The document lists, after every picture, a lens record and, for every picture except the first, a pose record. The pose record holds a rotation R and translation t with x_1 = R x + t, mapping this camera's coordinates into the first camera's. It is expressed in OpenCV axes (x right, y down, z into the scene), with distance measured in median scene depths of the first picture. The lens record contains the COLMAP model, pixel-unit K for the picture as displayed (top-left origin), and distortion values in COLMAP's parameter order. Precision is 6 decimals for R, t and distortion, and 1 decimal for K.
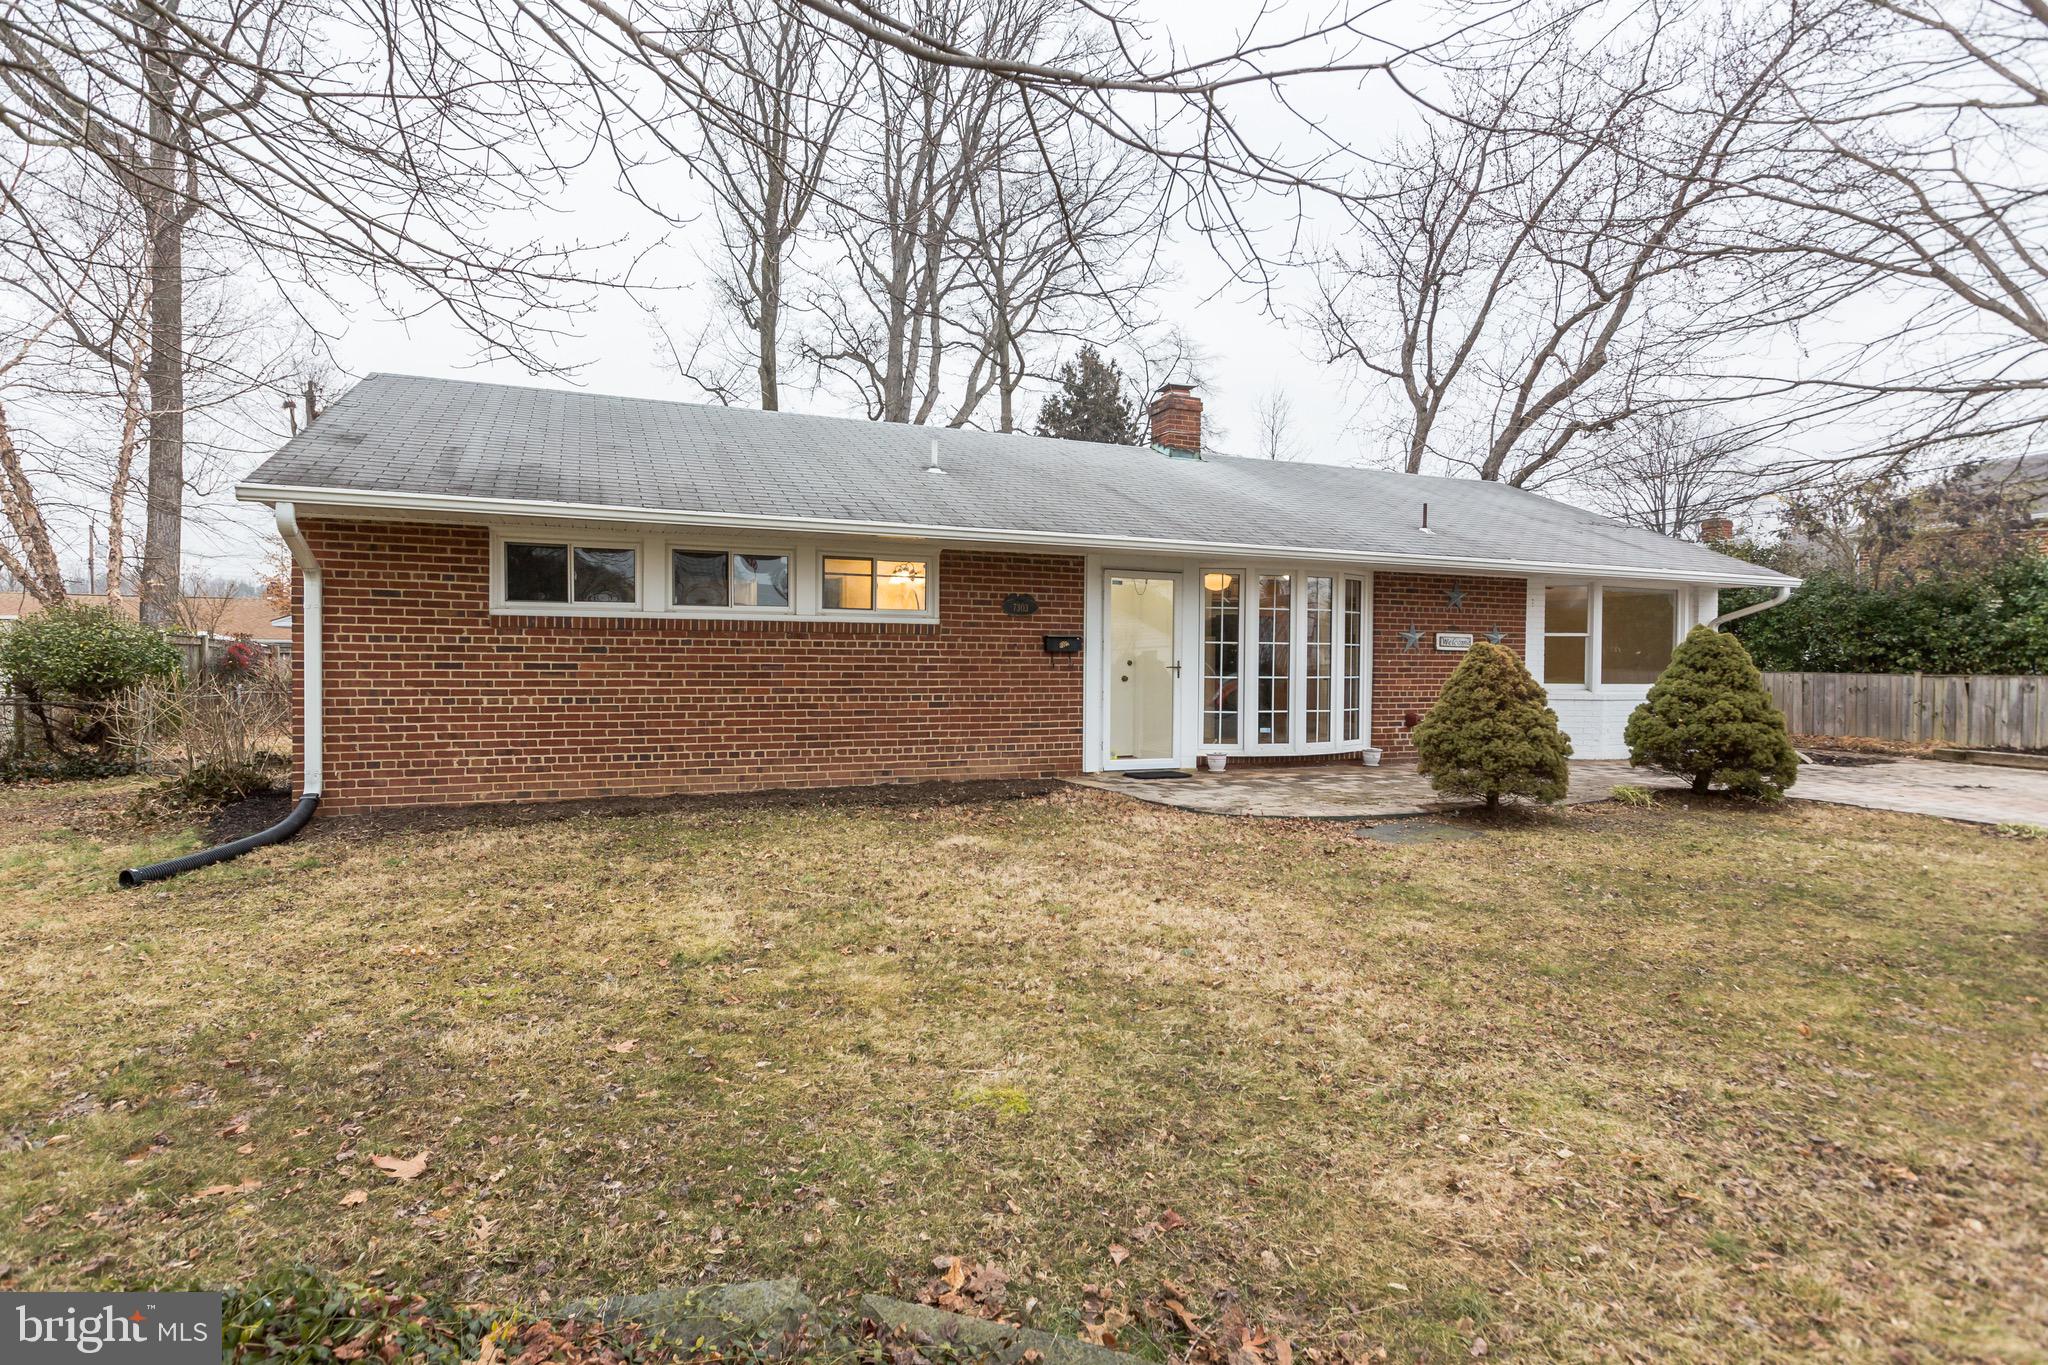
lens RADIAL K [[1046.1, 0, 1009.2], [0, 1046.1, 678.0], [0, 0, 1]] dist [0.001932, -0.000925]
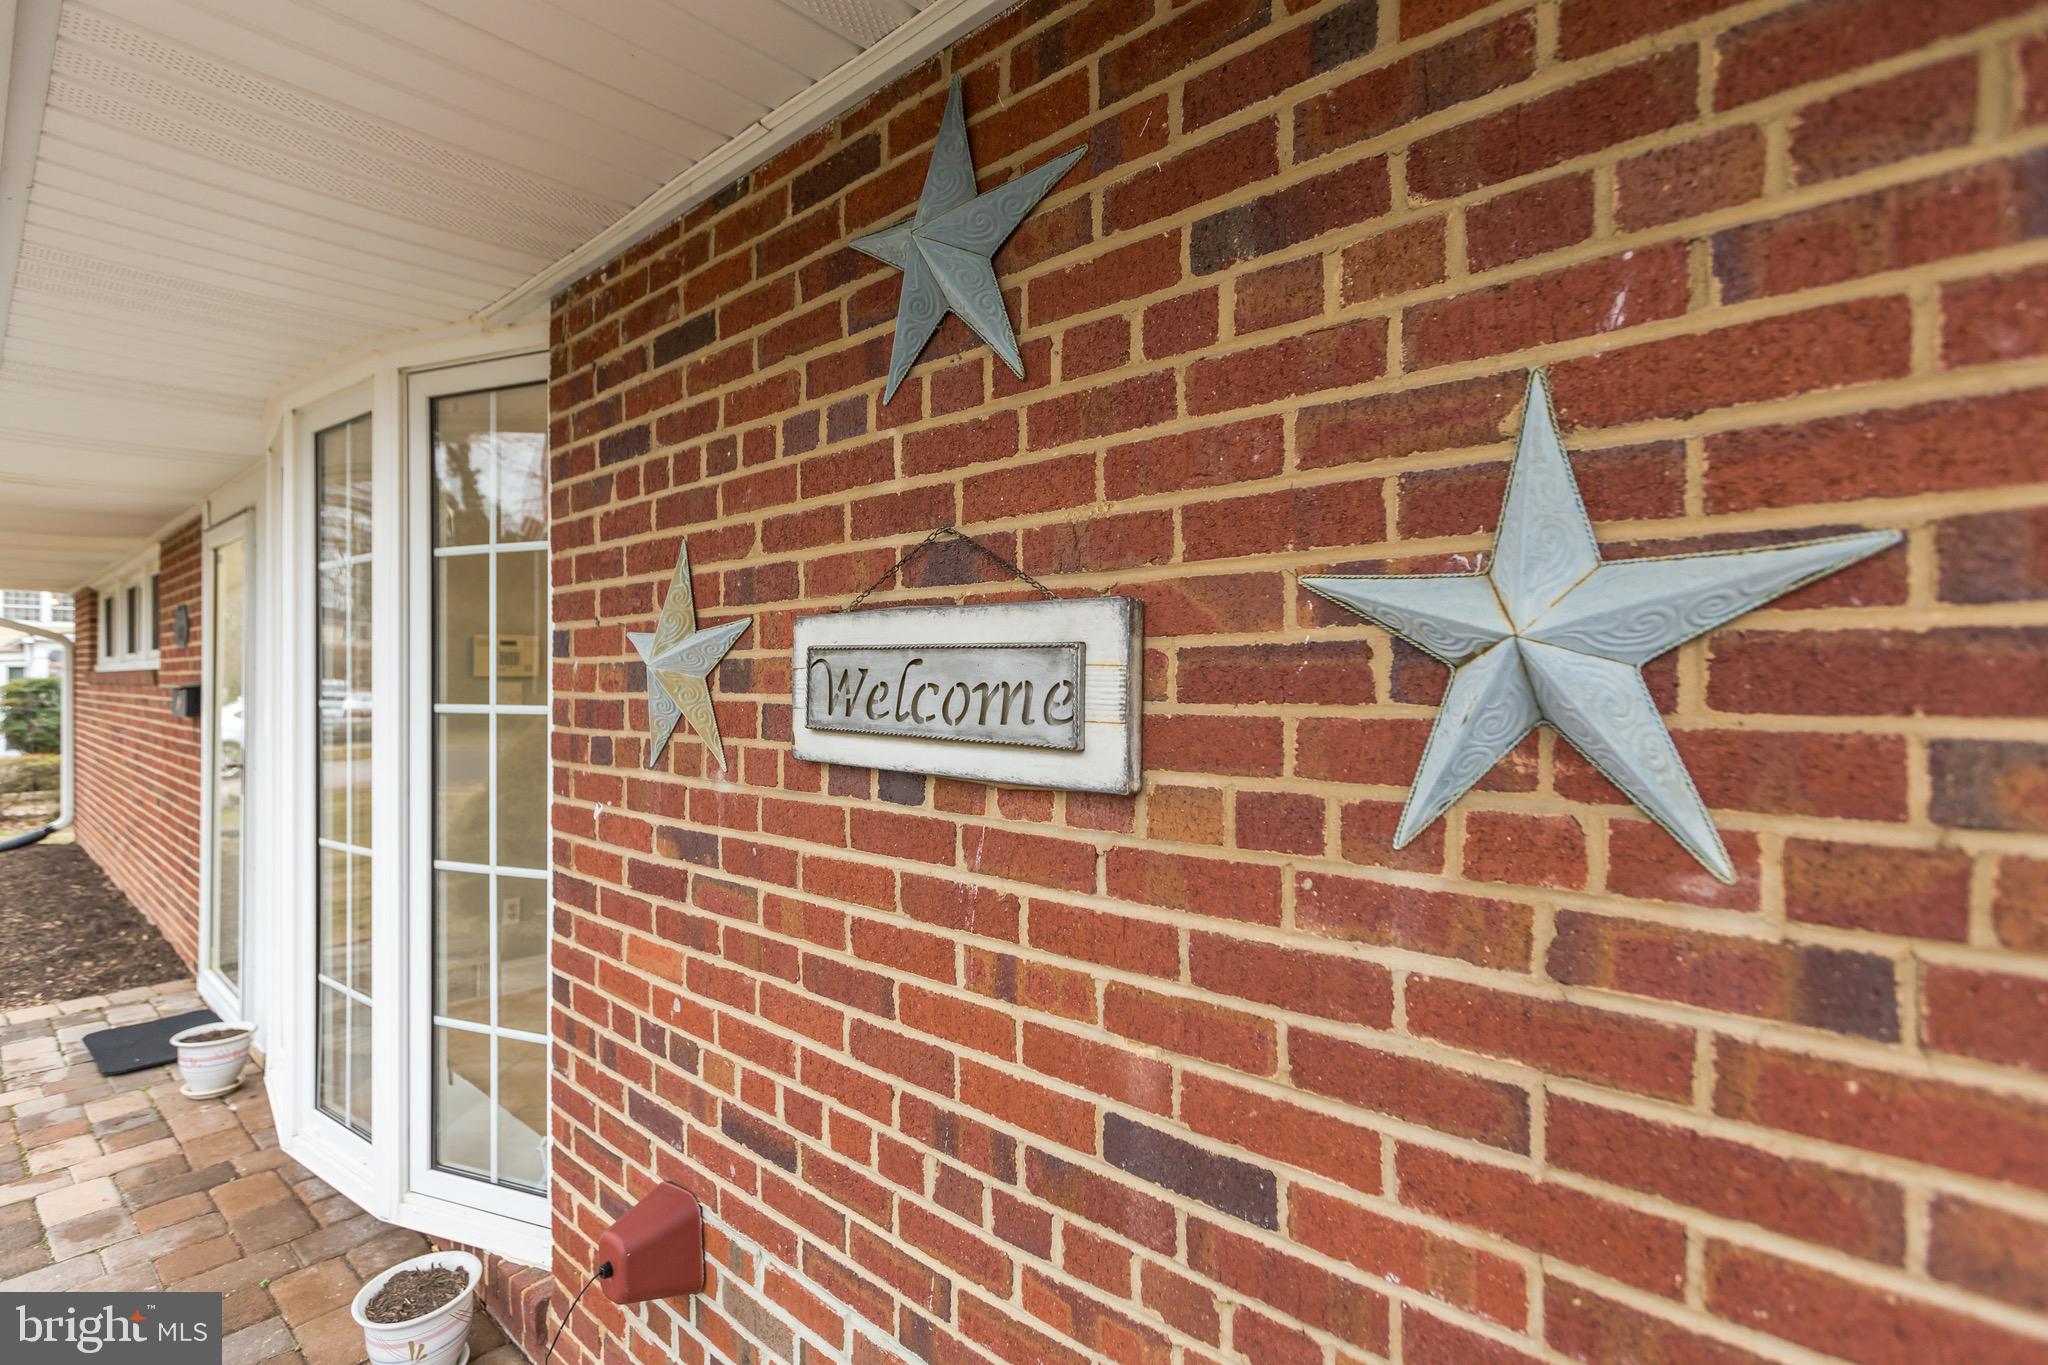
lens RADIAL K [[942.0, 0, 1024.0], [0, 942.0, 682.5], [0, 0, 1]] dist [-0.002412, -0.000652]
pose [[0.445638, -0.004602, -0.895201, 0.550104], [-0.008779, 0.999916, -0.009510, -0.037008], [0.895170, 0.012097, 0.445560, 1.036616]]
